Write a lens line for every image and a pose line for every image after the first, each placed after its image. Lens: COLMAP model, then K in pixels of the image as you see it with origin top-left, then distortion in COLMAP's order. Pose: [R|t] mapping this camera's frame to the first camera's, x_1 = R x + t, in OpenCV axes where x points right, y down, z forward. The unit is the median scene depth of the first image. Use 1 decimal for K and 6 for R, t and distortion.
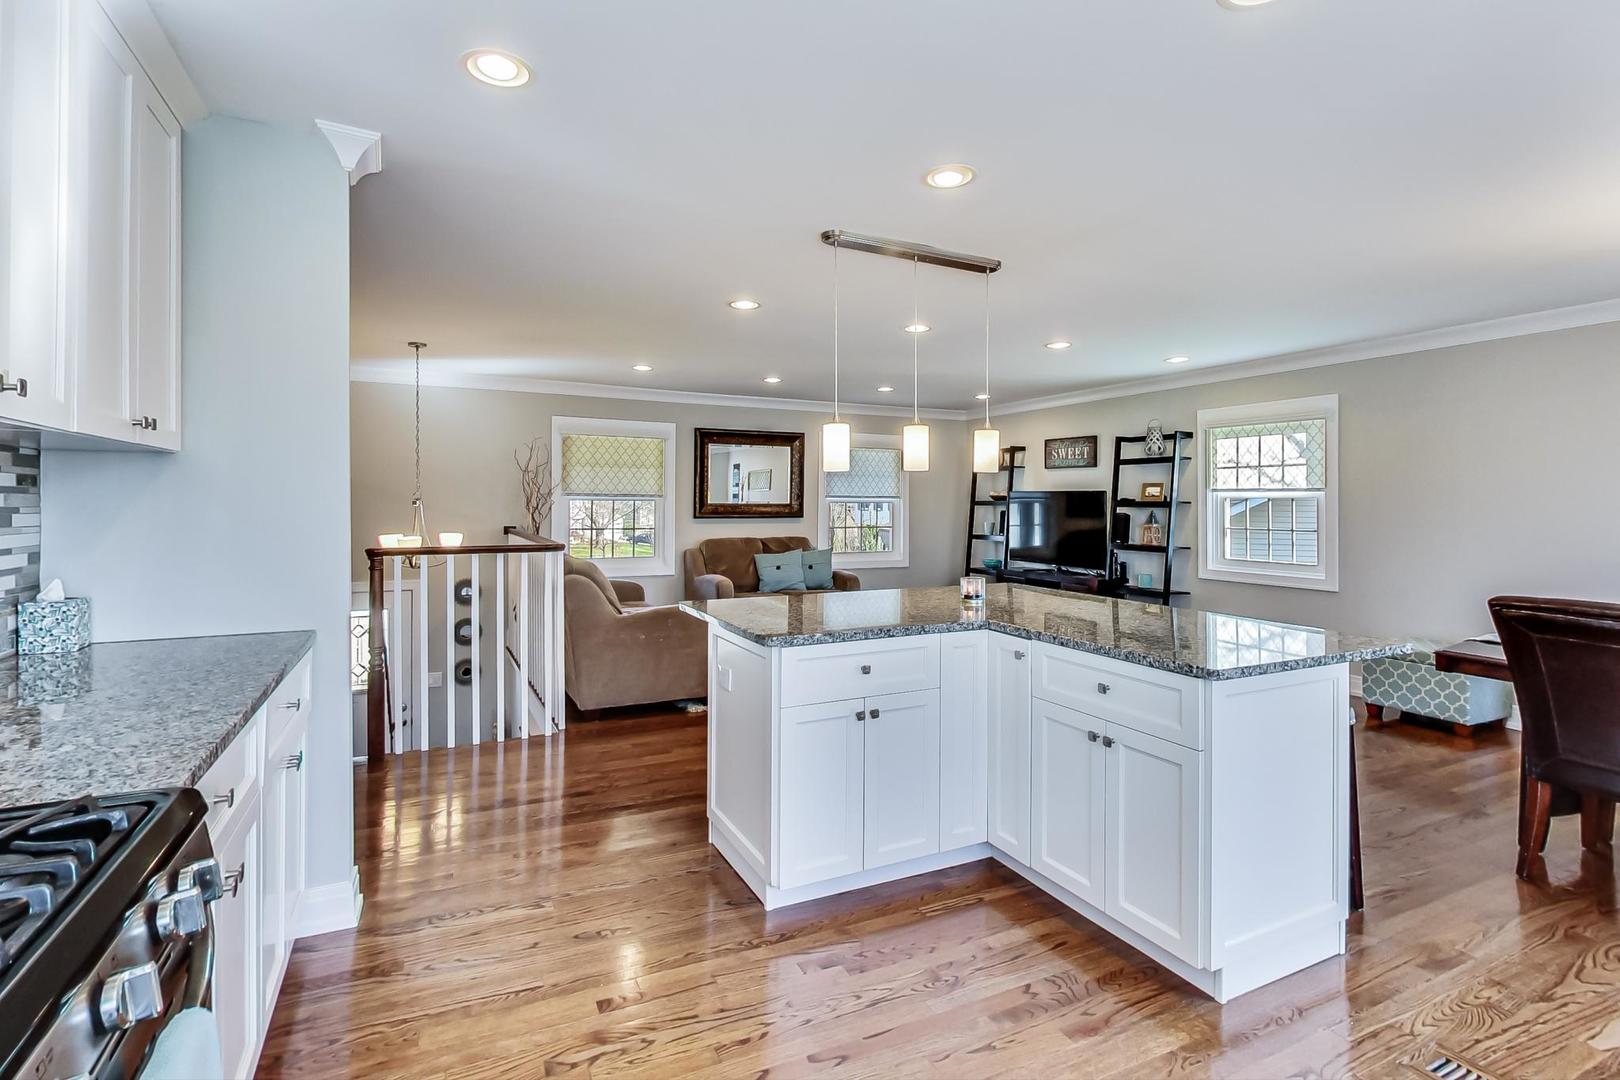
lens RADIAL K [[757.3, 0, 765.6], [0, 757.3, 501.0], [0, 0, 1]] dist [-0.002529, -0.000123]
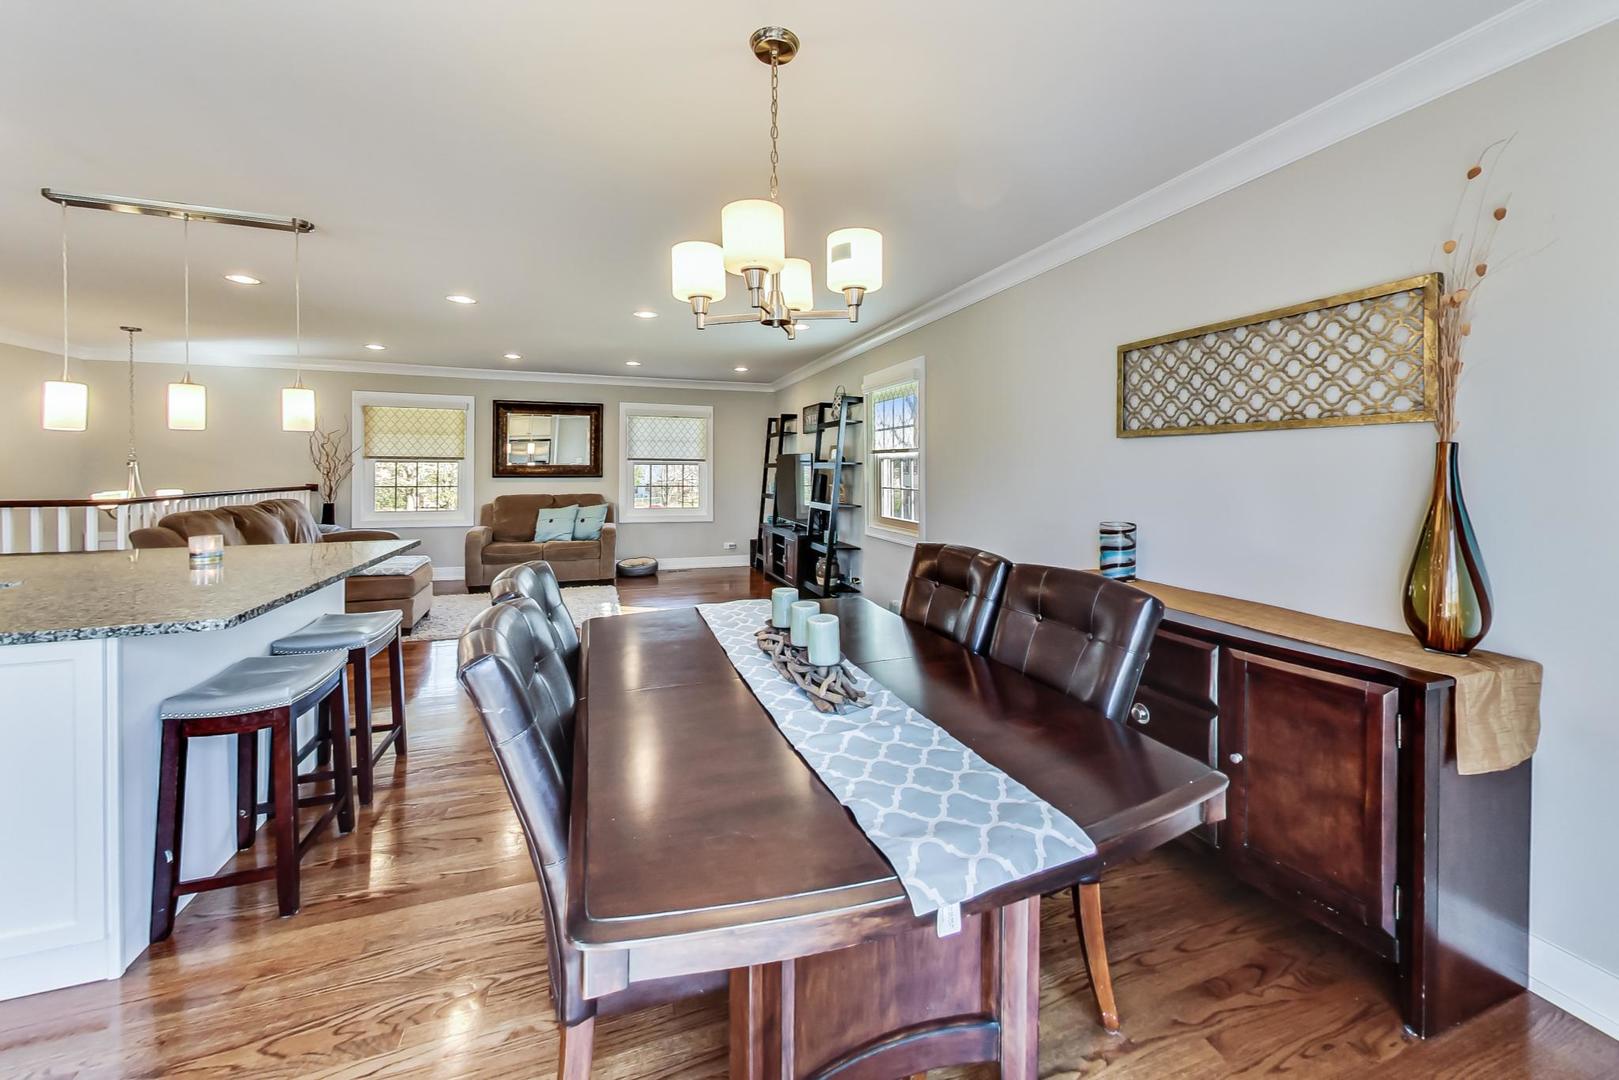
lens RADIAL K [[604.6, 0, 779.5], [0, 604.6, 468.8], [0, 0, 1]] dist [-0.001987, 0.000435]
pose [[0.993361, 0.000979, -0.115036, 0.467500], [-0.000412, 0.999988, 0.004950, 0.004353], [0.115040, -0.004870, 0.993349, 0.130556]]
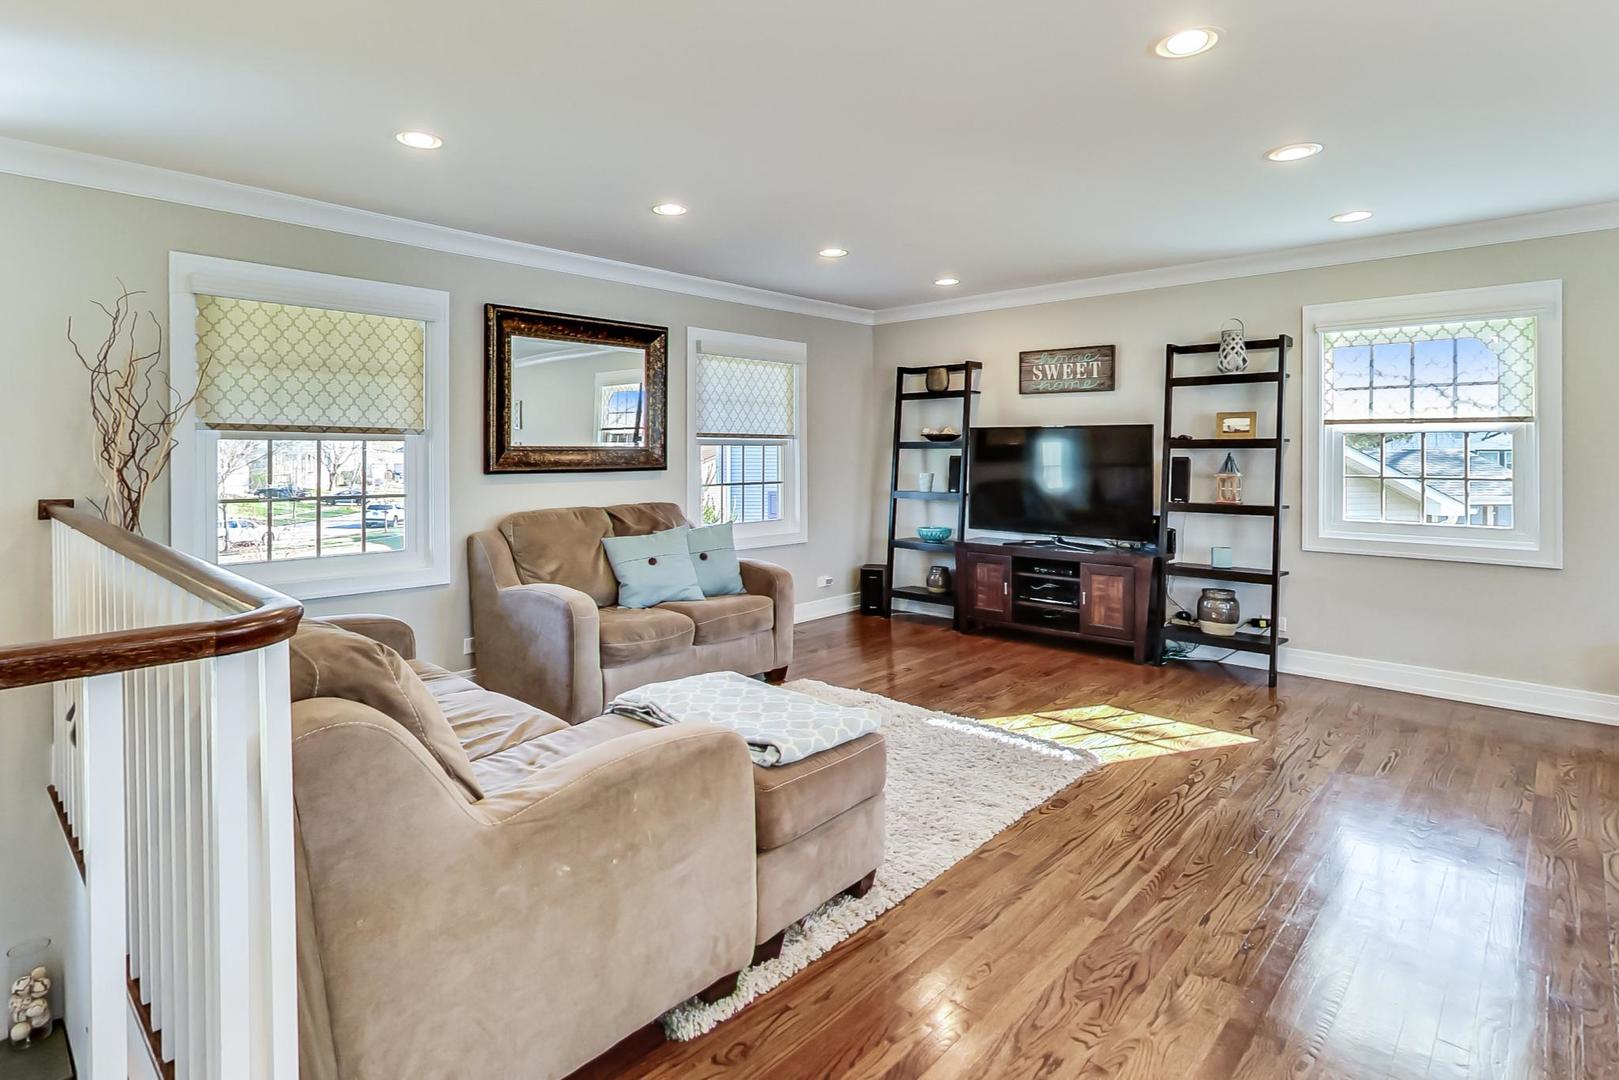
lens RADIAL K [[844.6, 0, 774.5], [0, 844.6, 445.8], [0, 0, 1]] dist [-0.014230, 0.001493]
pose [[0.929974, -0.003348, 0.367610, -0.127184], [0.004154, 0.999990, -0.001400, 0.004623], [-0.367602, 0.002829, 0.929979, 0.391943]]
